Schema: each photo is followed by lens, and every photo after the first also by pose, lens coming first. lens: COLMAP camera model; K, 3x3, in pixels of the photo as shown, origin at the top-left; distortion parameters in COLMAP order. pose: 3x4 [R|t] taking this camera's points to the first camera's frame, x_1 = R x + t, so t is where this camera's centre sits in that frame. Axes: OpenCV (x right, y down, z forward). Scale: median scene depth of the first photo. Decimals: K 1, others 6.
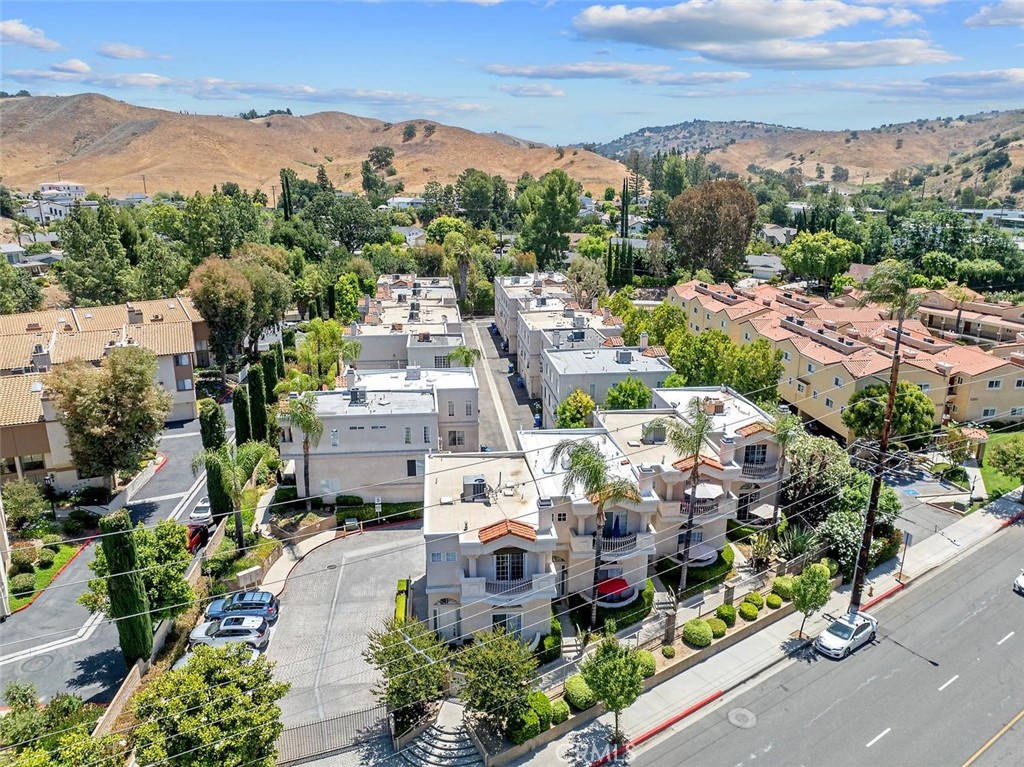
lens RADIAL K [[717.9, 0, 512.0], [0, 717.9, 383.5], [0, 0, 1]] dist [-0.047658, 0.002445]
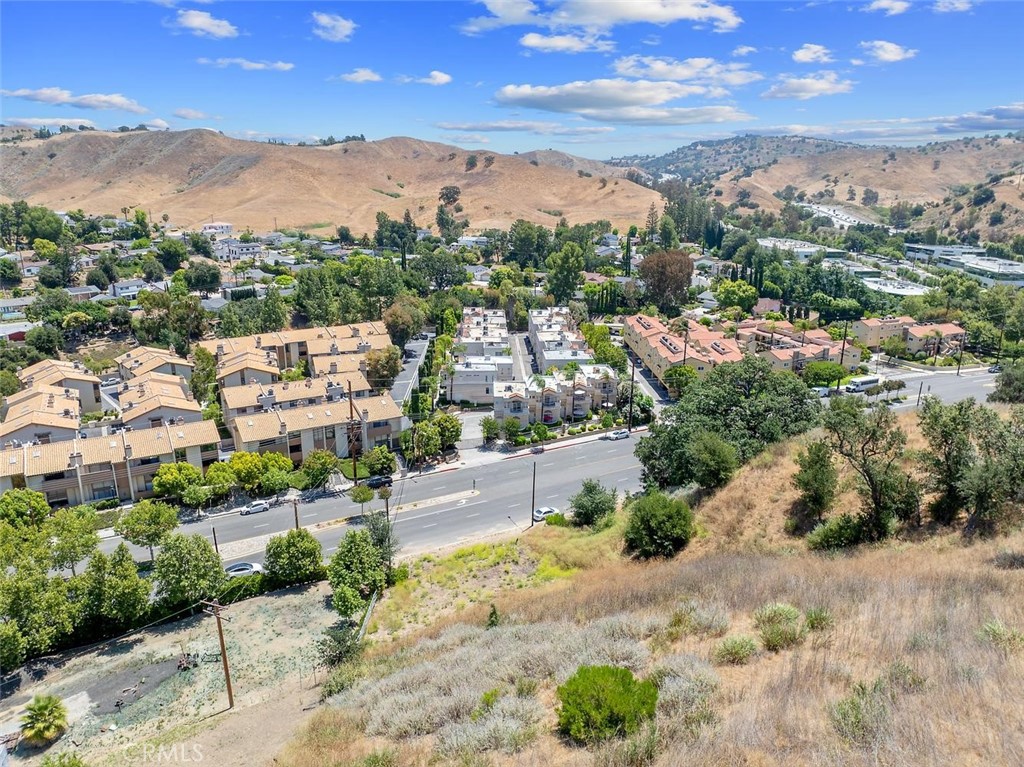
lens RADIAL K [[717.9, 0, 512.0], [0, 717.9, 383.5], [0, 0, 1]] dist [-0.047658, 0.002445]
pose [[0.997108, 0.020893, -0.073067, 0.026718], [-0.021547, 0.999734, -0.008167, 0.018915], [0.072877, 0.009718, 0.997294, -0.299800]]
